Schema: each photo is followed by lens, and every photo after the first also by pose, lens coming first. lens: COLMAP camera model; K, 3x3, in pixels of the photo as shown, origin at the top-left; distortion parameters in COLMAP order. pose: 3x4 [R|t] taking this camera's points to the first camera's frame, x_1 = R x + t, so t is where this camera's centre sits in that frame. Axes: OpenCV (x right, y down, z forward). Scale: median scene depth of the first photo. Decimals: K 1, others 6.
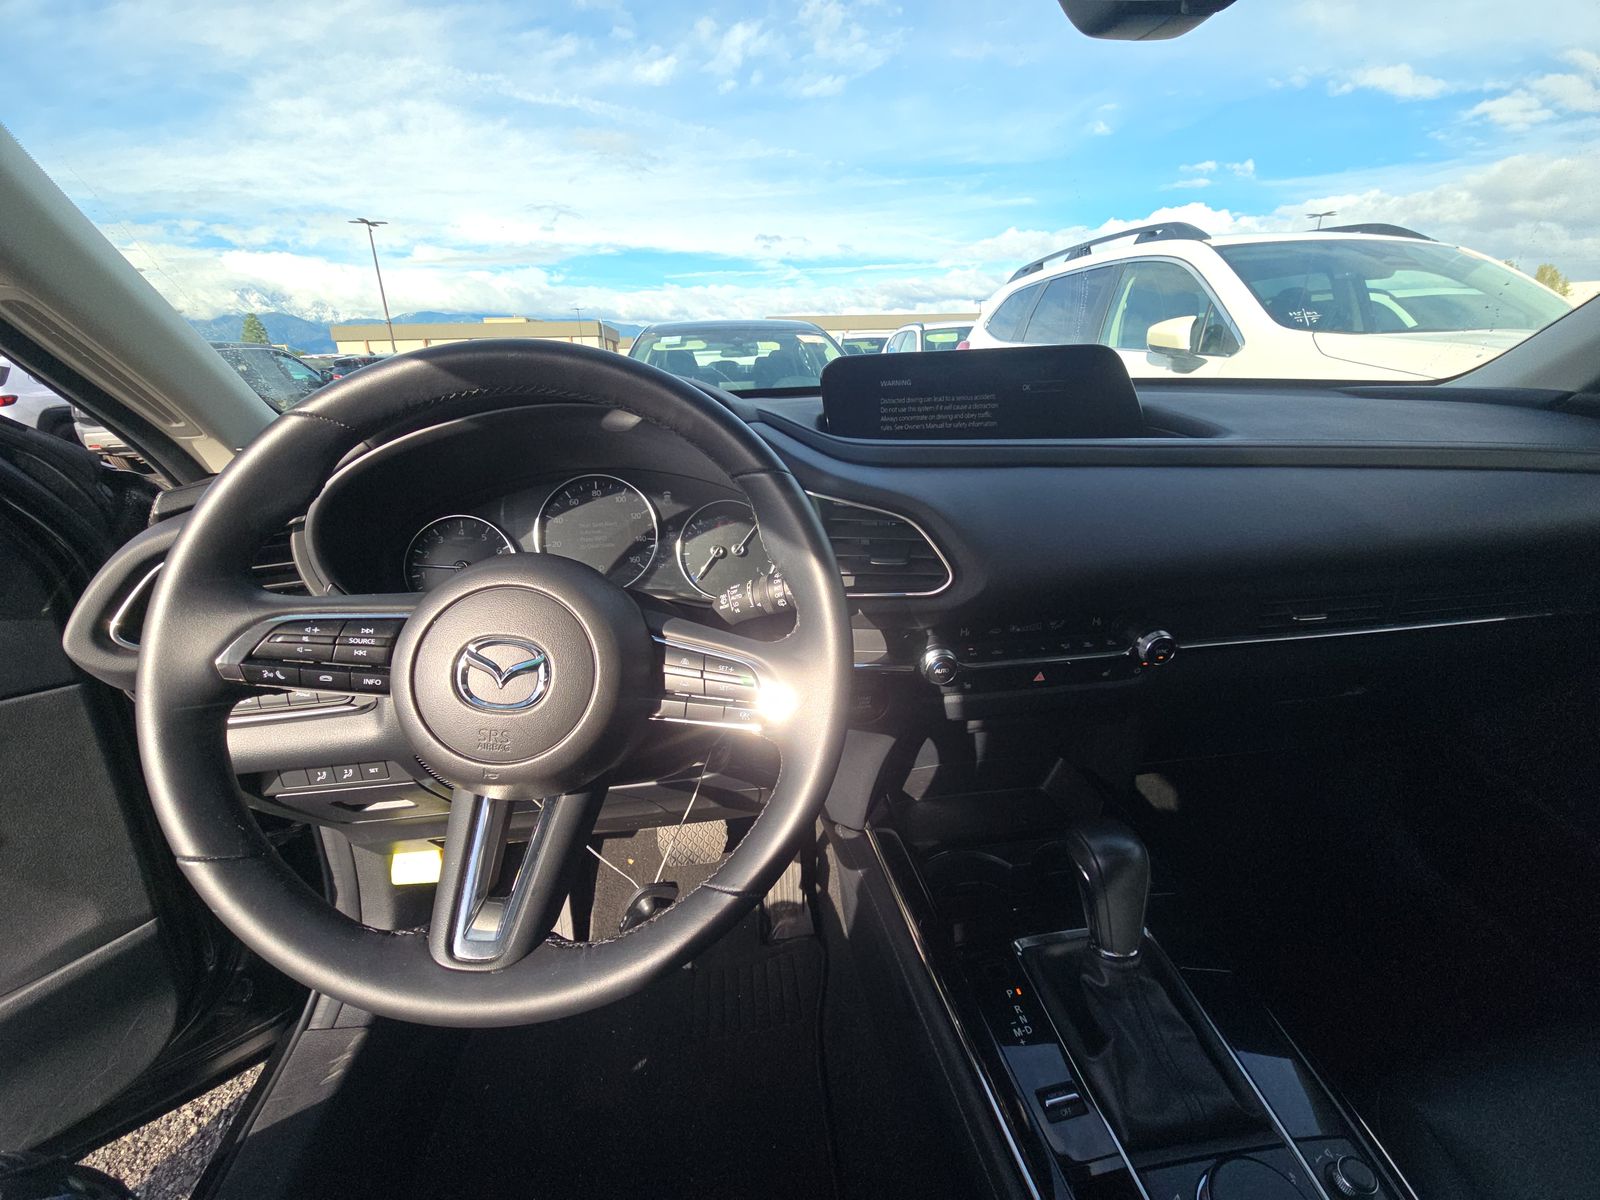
lens RADIAL K [[652.4, 0, 810.0], [0, 652.4, 618.7], [0, 0, 1]] dist [-0.004261, -0.004026]
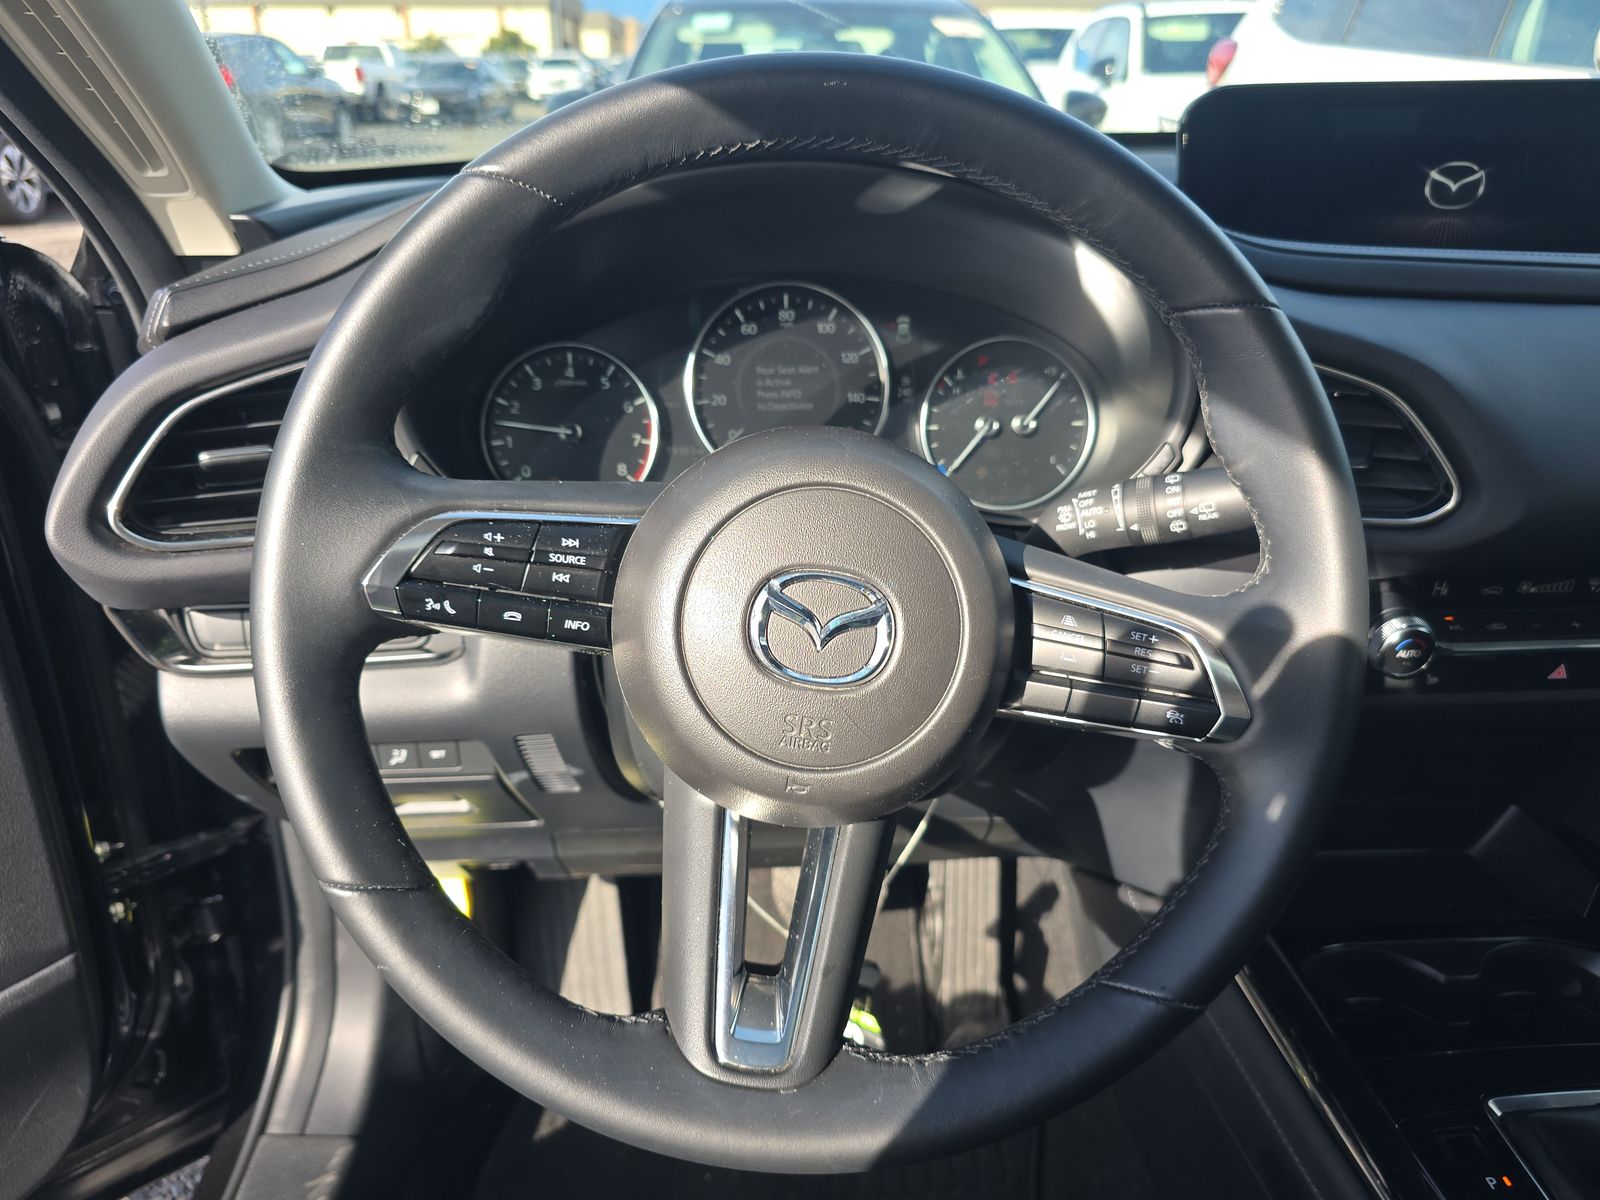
lens RADIAL K [[1098.7, 0, 796.2], [0, 1098.7, 629.0], [0, 0, 1]] dist [0.012001, -0.005594]
pose [[0.996072, 0.060792, -0.064373, -0.371483], [-0.054260, 0.993630, 0.098766, -0.013639], [0.069967, -0.094885, 0.993026, -0.028034]]
